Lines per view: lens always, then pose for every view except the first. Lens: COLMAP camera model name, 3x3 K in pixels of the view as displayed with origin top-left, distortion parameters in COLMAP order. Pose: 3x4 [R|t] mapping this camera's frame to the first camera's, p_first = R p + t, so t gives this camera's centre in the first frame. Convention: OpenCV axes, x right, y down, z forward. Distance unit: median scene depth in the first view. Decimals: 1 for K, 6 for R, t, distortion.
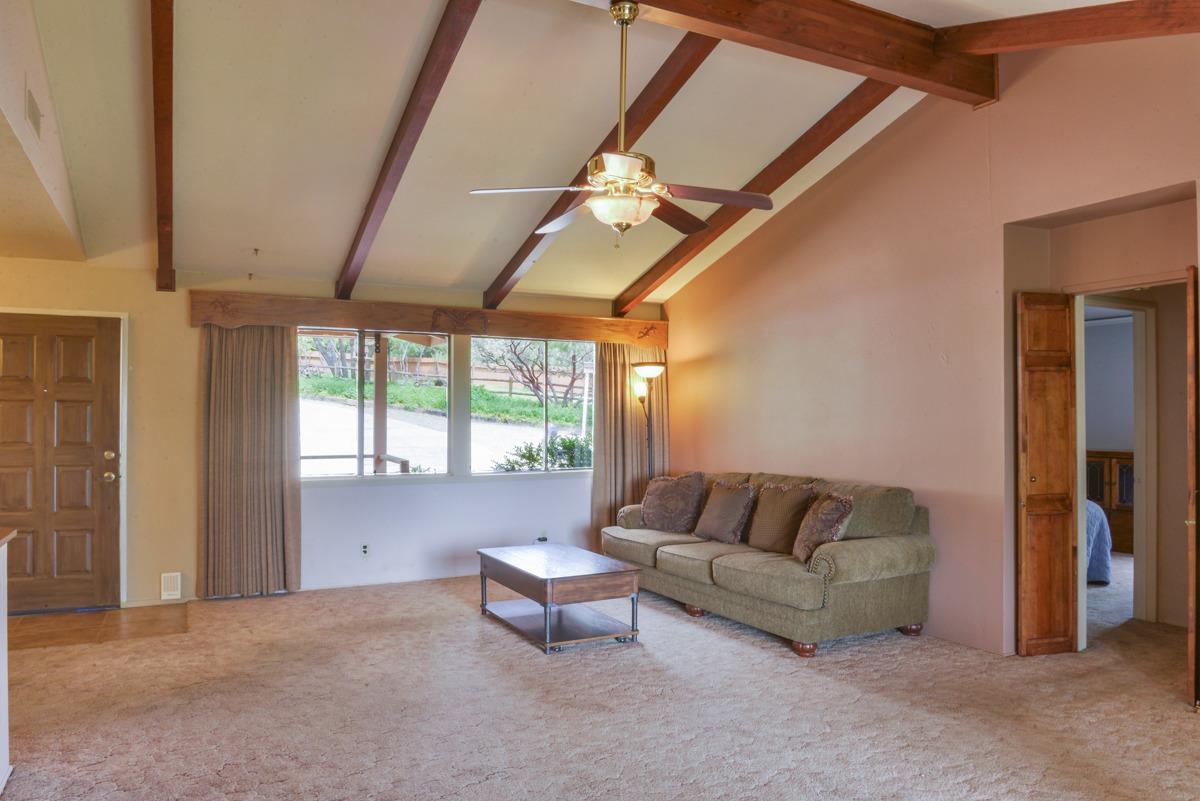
lens RADIAL K [[821.3, 0, 600.0], [0, 821.3, 400.5], [0, 0, 1]] dist [-0.042523, 0.001036]
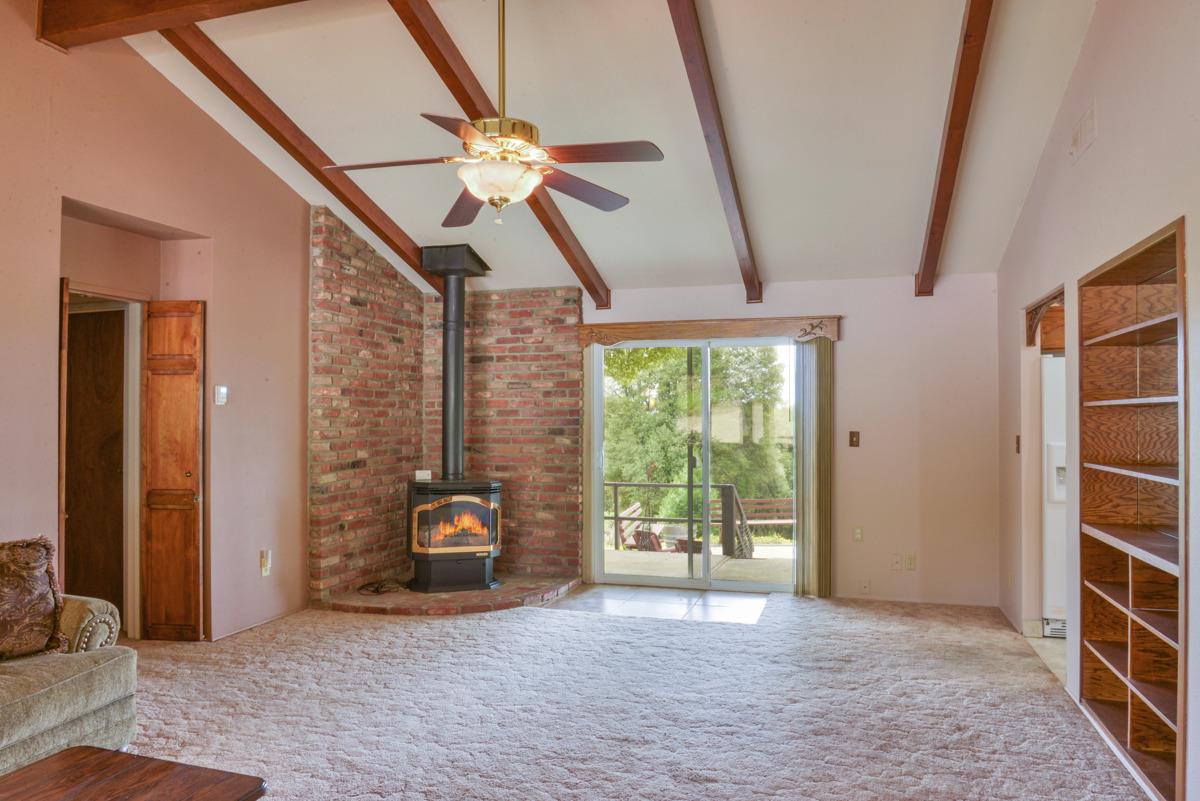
lens RADIAL K [[821.3, 0, 600.0], [0, 821.3, 400.5], [0, 0, 1]] dist [-0.042523, 0.001036]
pose [[-0.724711, 0.012541, 0.688939, -0.648764], [-0.011074, 0.999493, -0.029843, 0.025941], [-0.688964, -0.029257, -0.724205, 1.549629]]
